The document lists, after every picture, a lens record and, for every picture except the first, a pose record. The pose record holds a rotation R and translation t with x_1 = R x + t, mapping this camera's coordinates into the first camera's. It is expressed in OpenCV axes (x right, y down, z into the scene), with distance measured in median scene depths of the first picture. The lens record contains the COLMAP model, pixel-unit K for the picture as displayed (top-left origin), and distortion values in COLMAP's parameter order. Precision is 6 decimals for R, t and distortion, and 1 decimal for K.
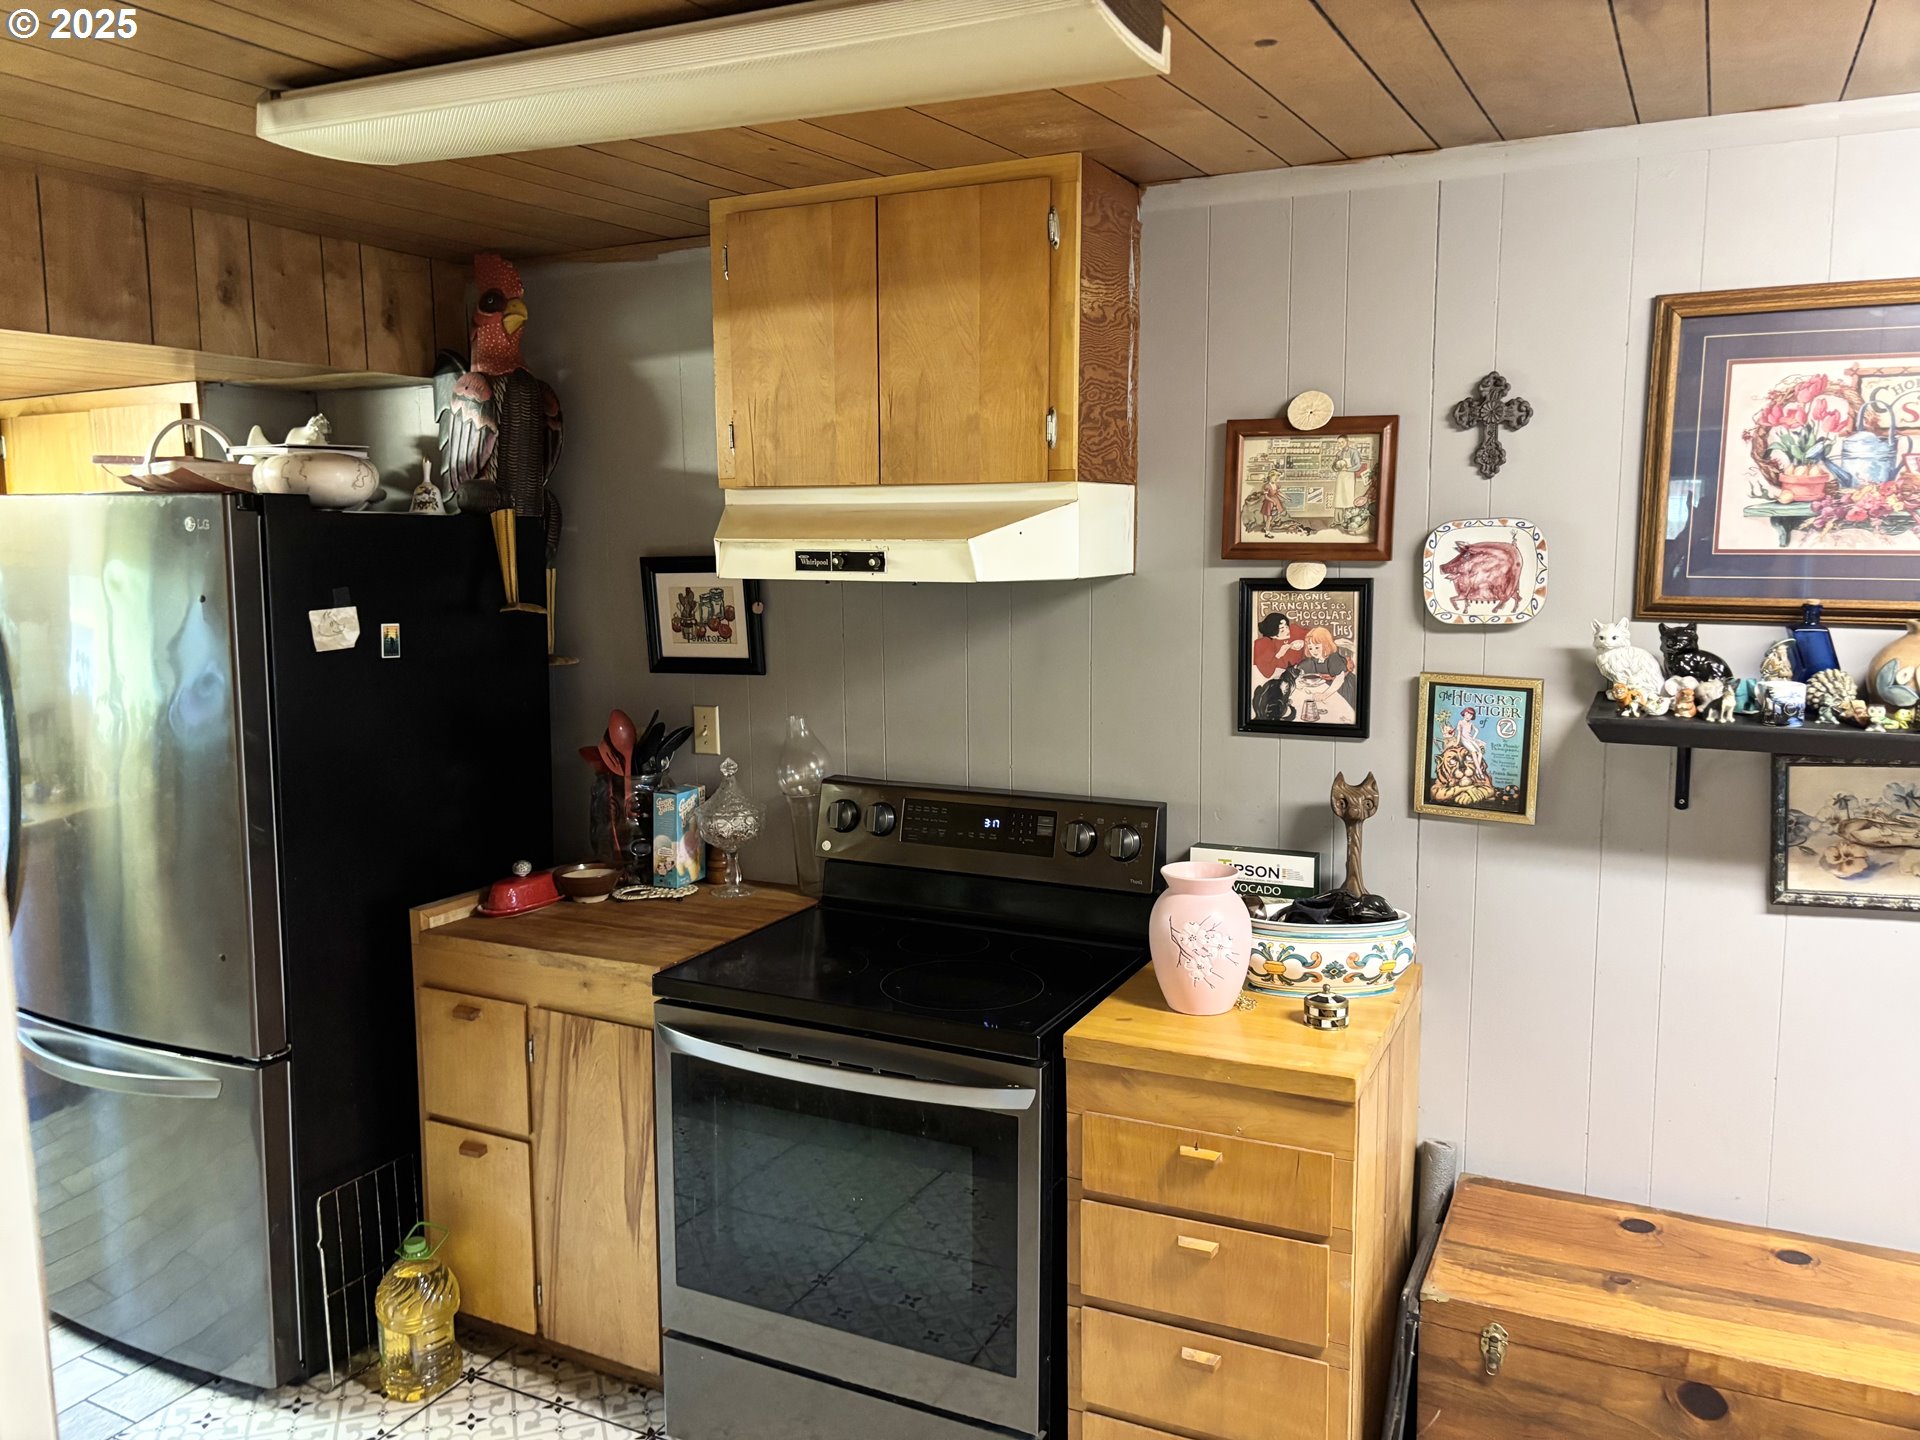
lens RADIAL K [[1441.4, 0, 956.3], [0, 1441.4, 711.0], [0, 0, 1]] dist [0.001077, -0.002582]
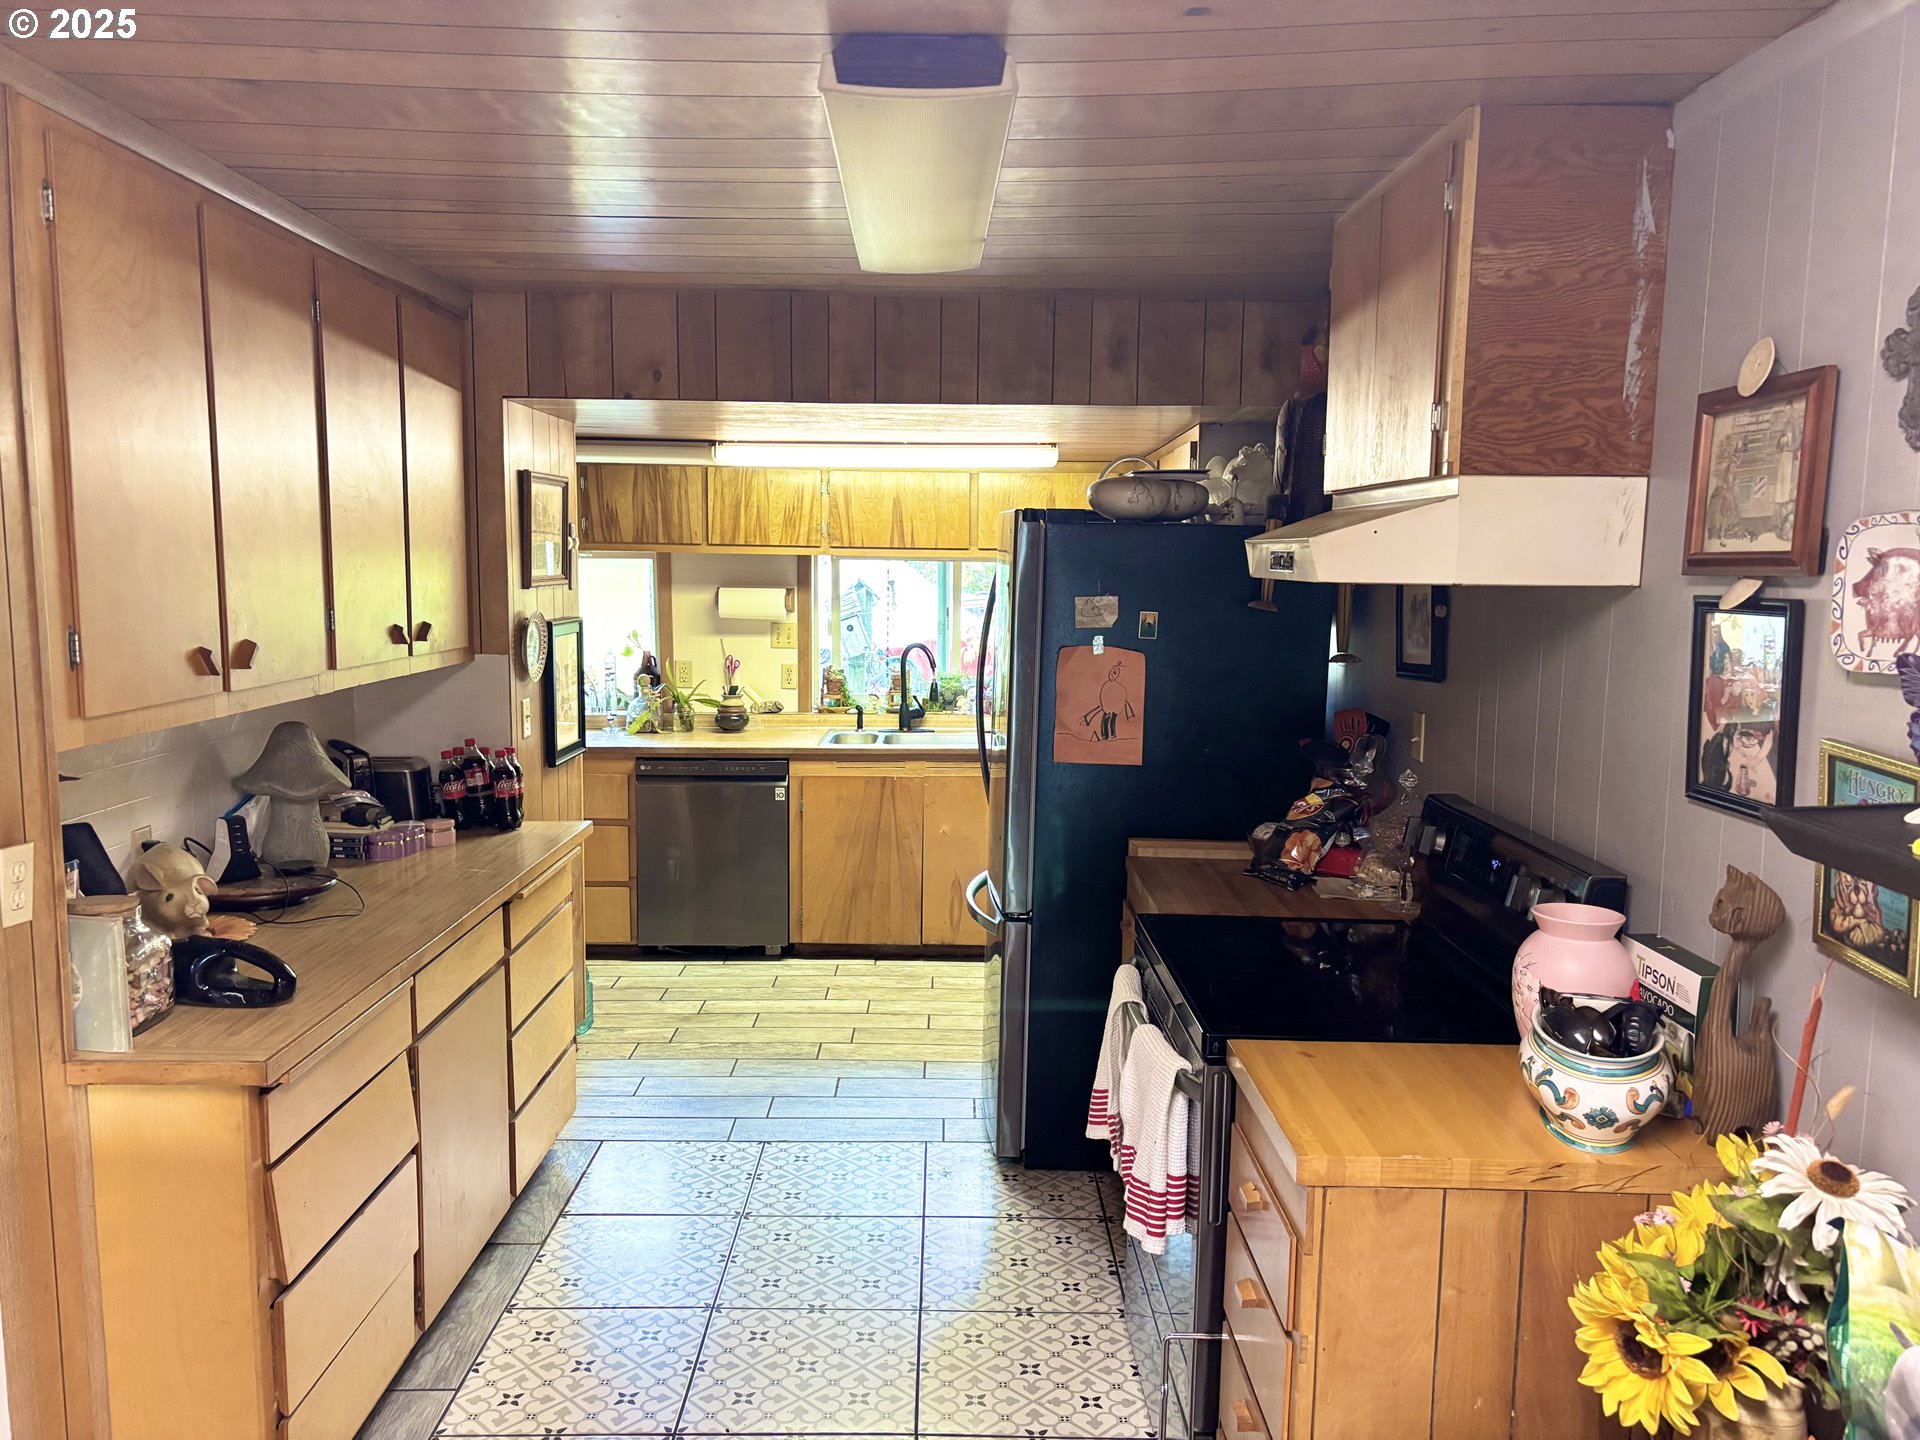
lens RADIAL K [[1441.4, 0, 956.2], [0, 1441.4, 733.2], [0, 0, 1]] dist [0.001077, -0.002582]
pose [[0.454914, 0.120493, -0.882346, 0.715217], [-0.123426, 0.989773, 0.071527, -0.027241], [0.881940, 0.076366, 0.465134, 0.307059]]
